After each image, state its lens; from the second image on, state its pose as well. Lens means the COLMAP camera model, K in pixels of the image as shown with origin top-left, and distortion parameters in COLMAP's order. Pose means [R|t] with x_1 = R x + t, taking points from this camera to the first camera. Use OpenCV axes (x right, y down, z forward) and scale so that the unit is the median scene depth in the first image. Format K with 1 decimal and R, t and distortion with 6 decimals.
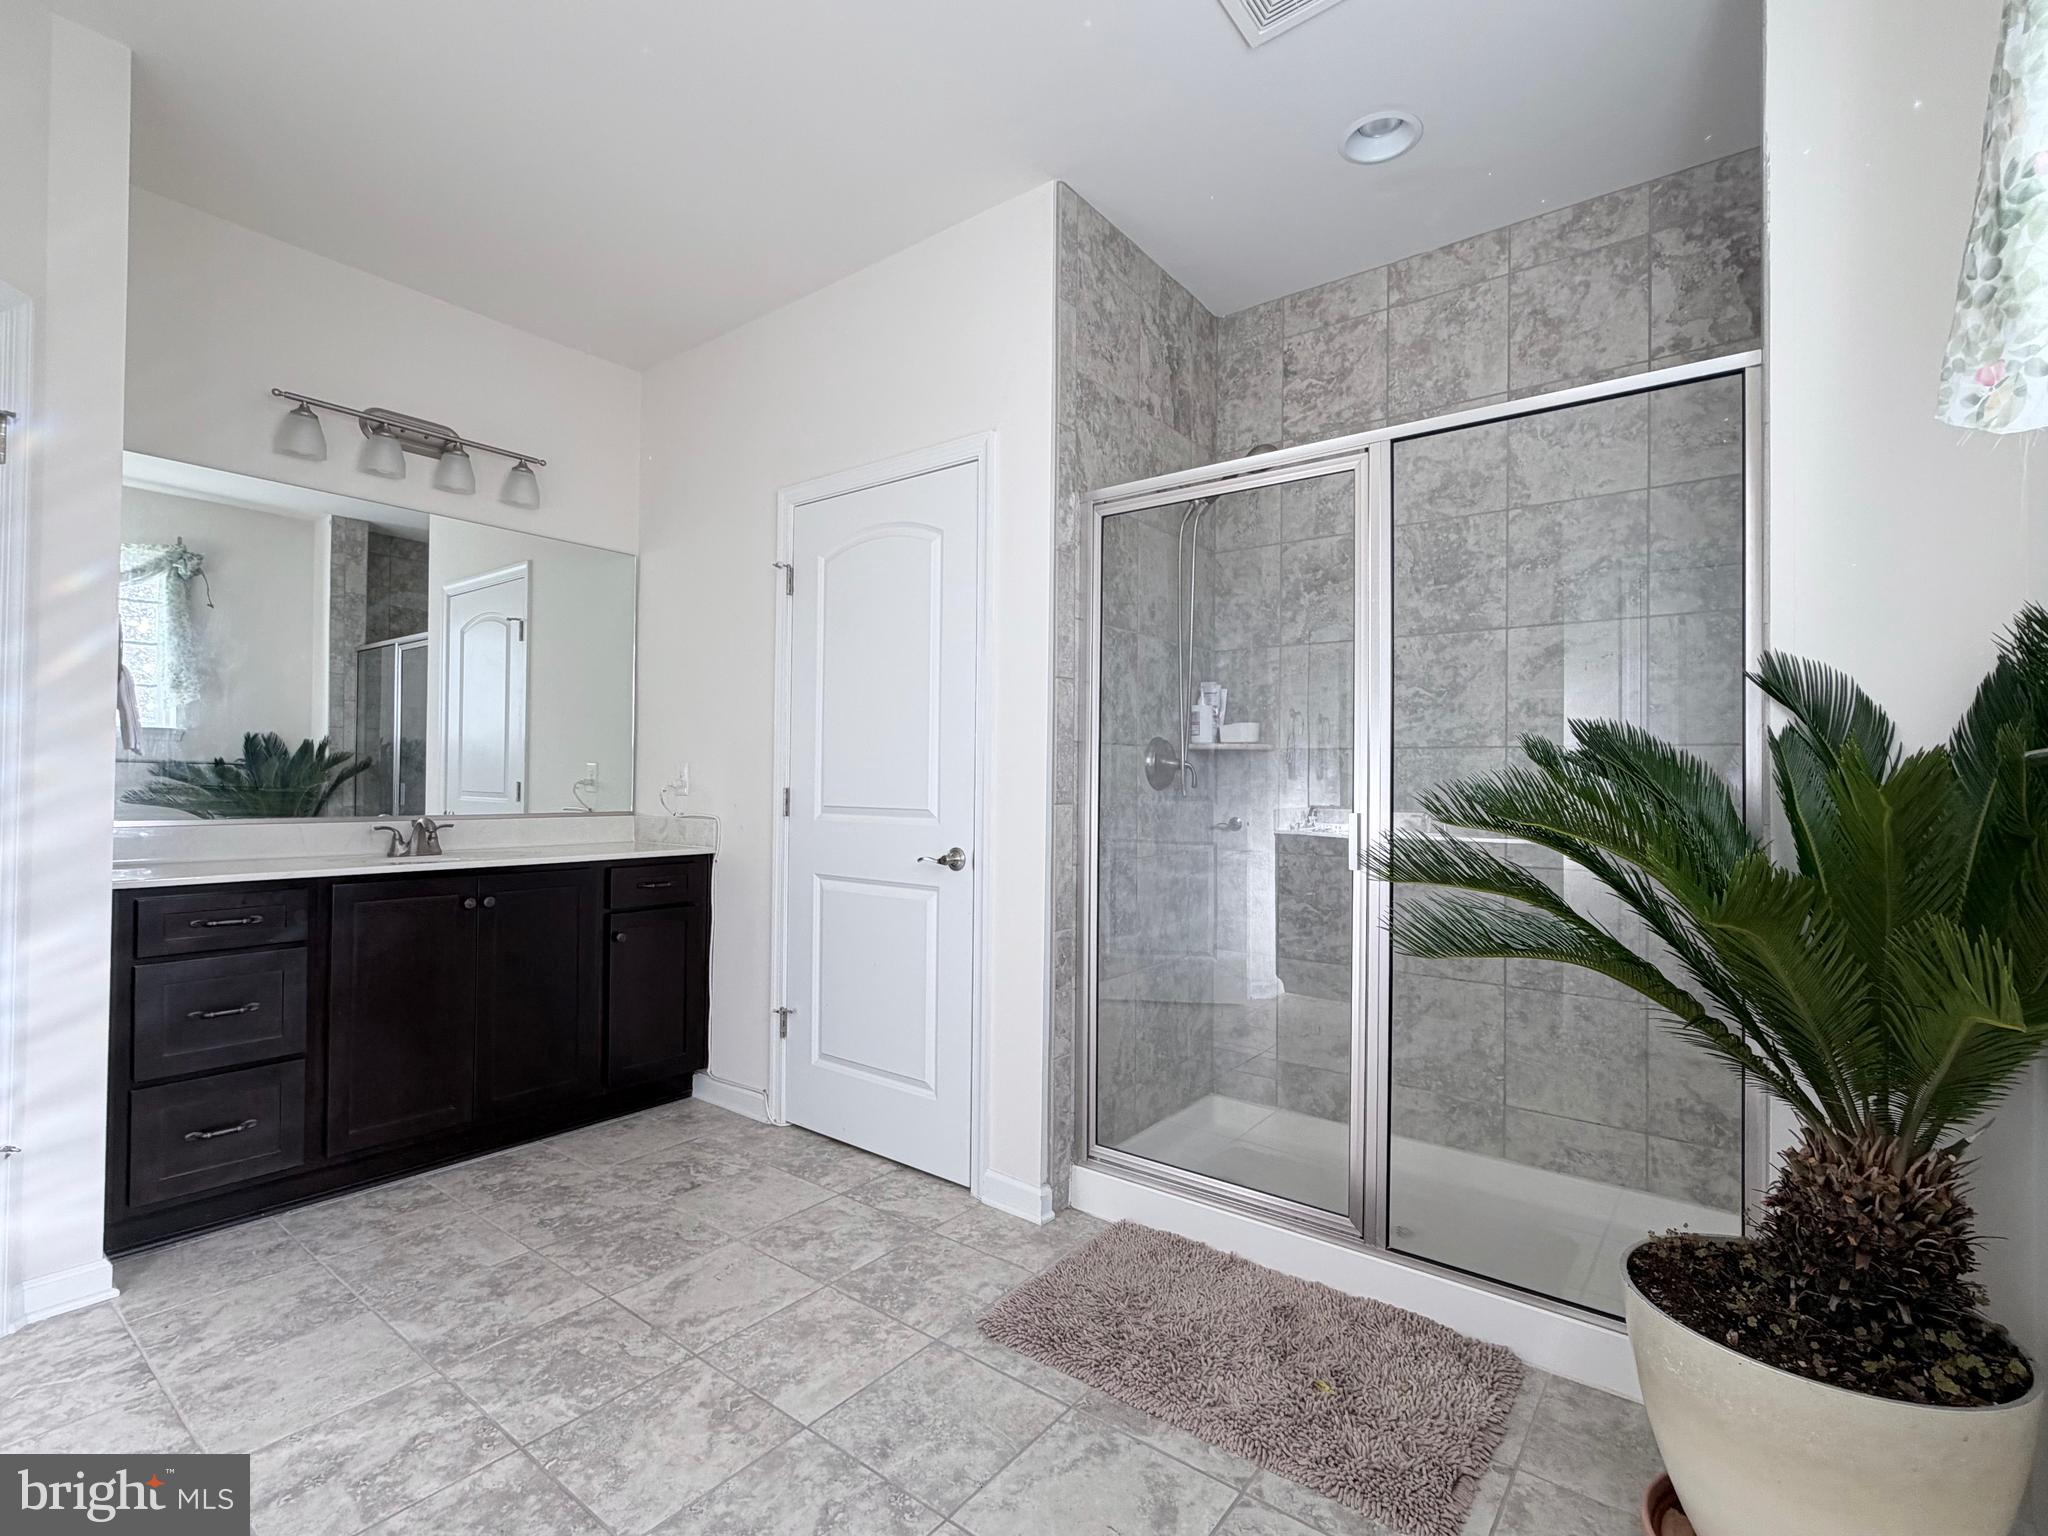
lens RADIAL K [[957.7, 0, 1023.0], [0, 957.7, 773.5], [0, 0, 1]] dist [-0.000794, -0.000269]
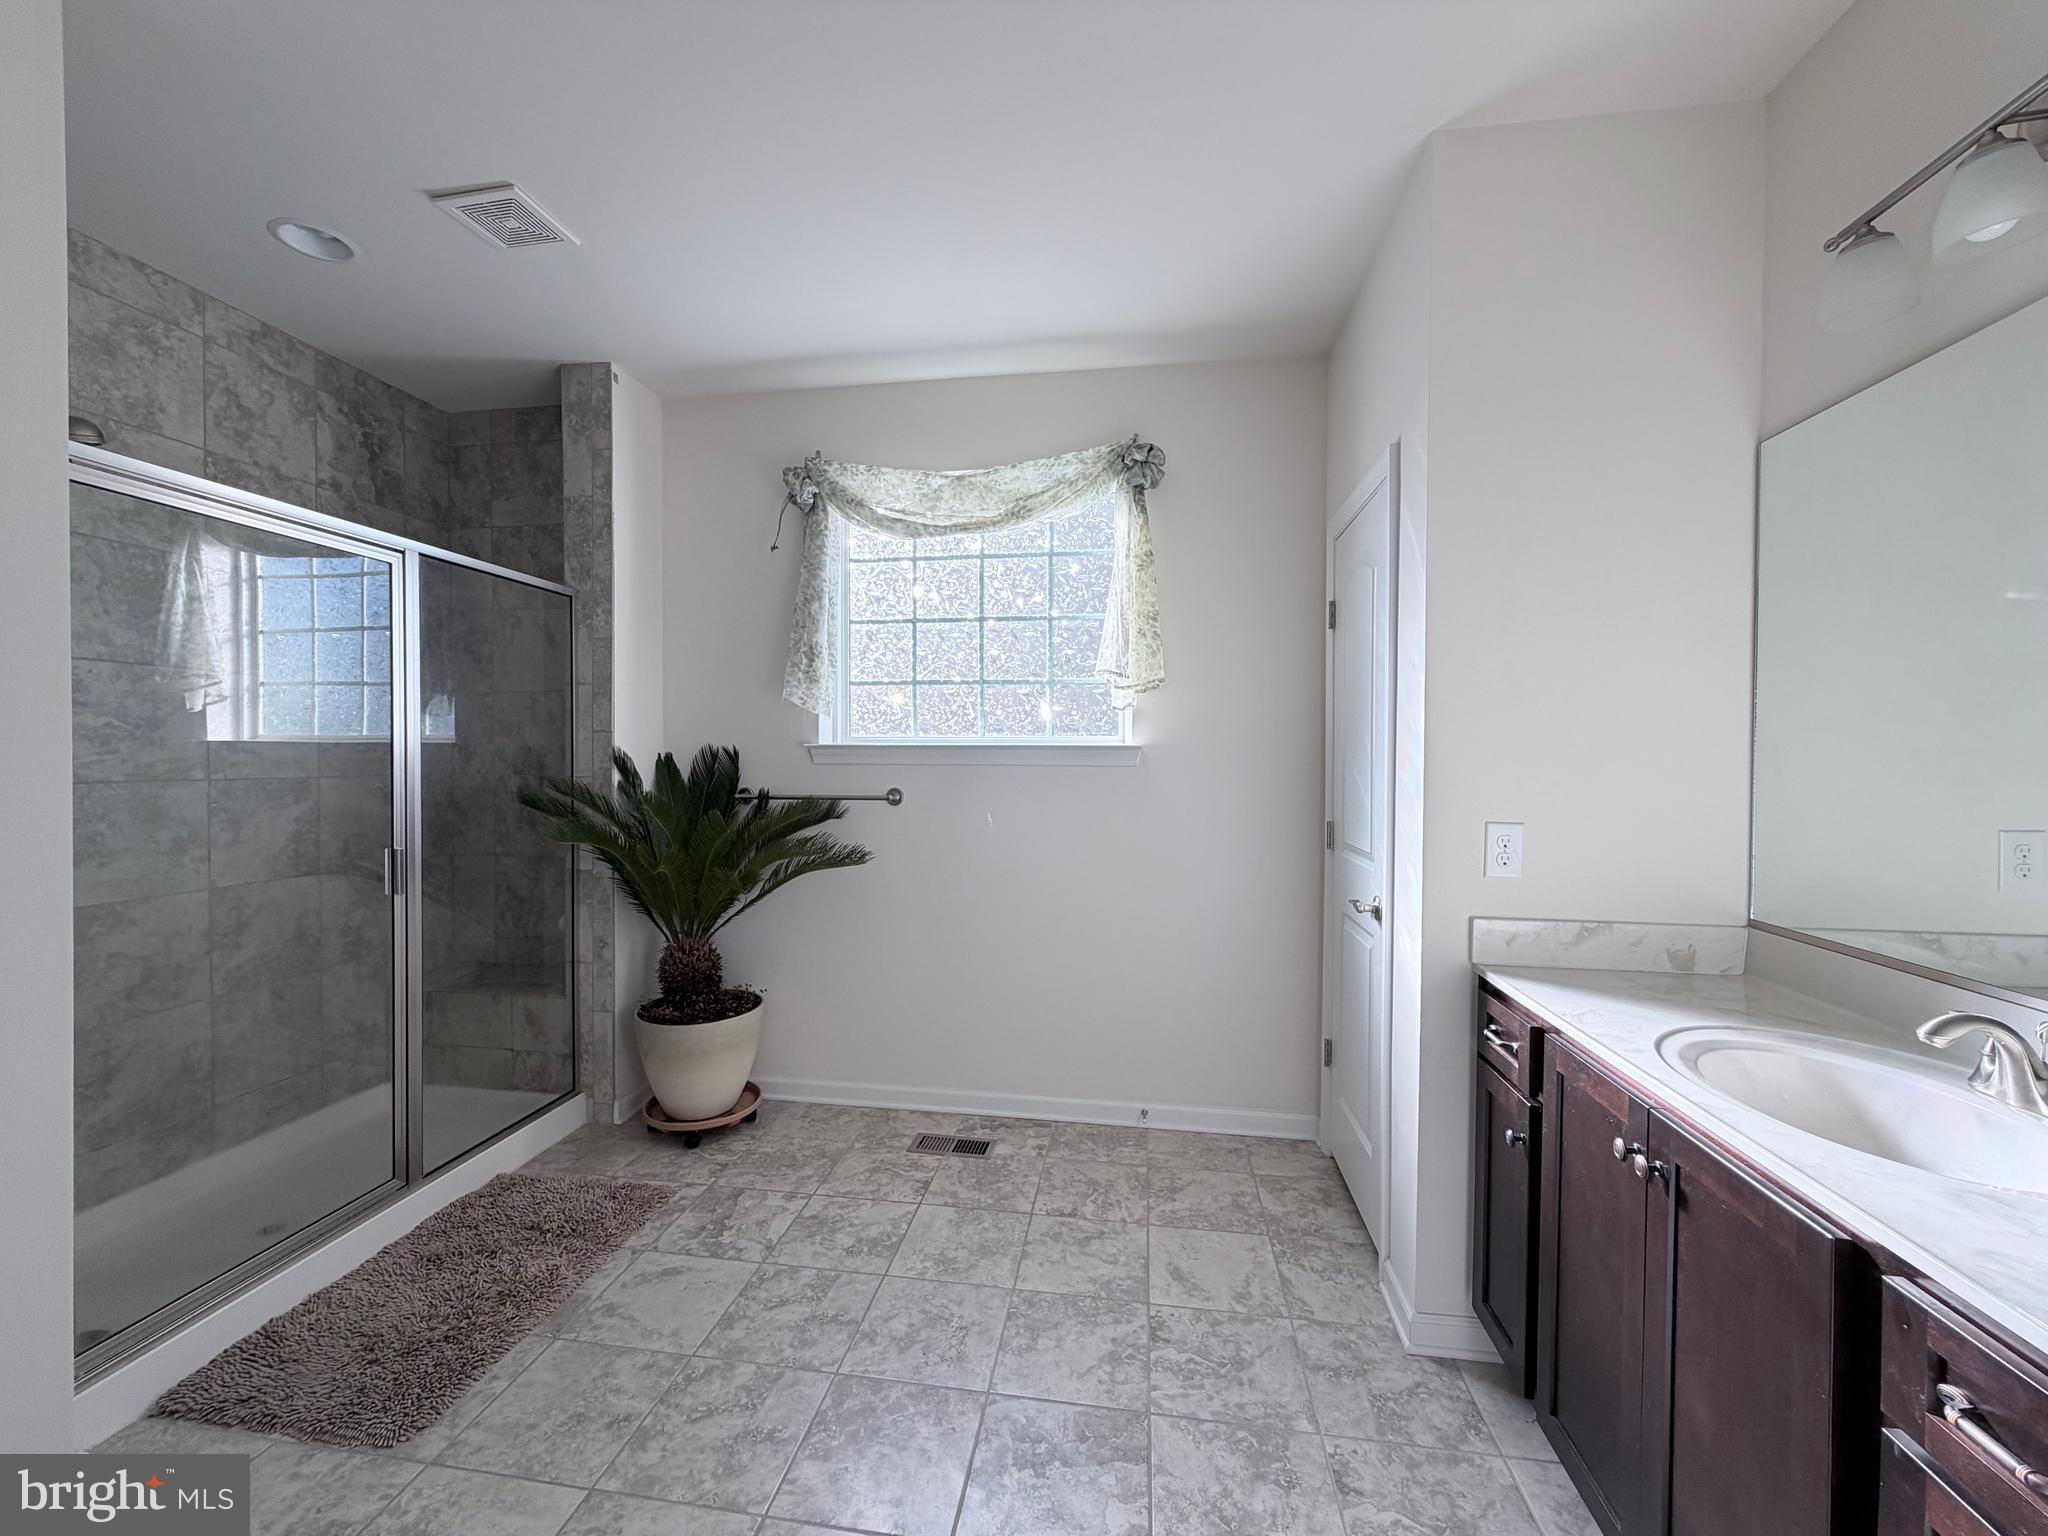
lens RADIAL K [[838.8, 0, 1024.0], [0, 838.8, 768.0], [0, 0, 1]] dist [-0.001952, 0.000266]
pose [[-0.496918, -0.030408, 0.867264, -0.774162], [-0.022477, 0.999502, 0.022166, -0.082672], [-0.867506, -0.008479, -0.497354, 0.664594]]
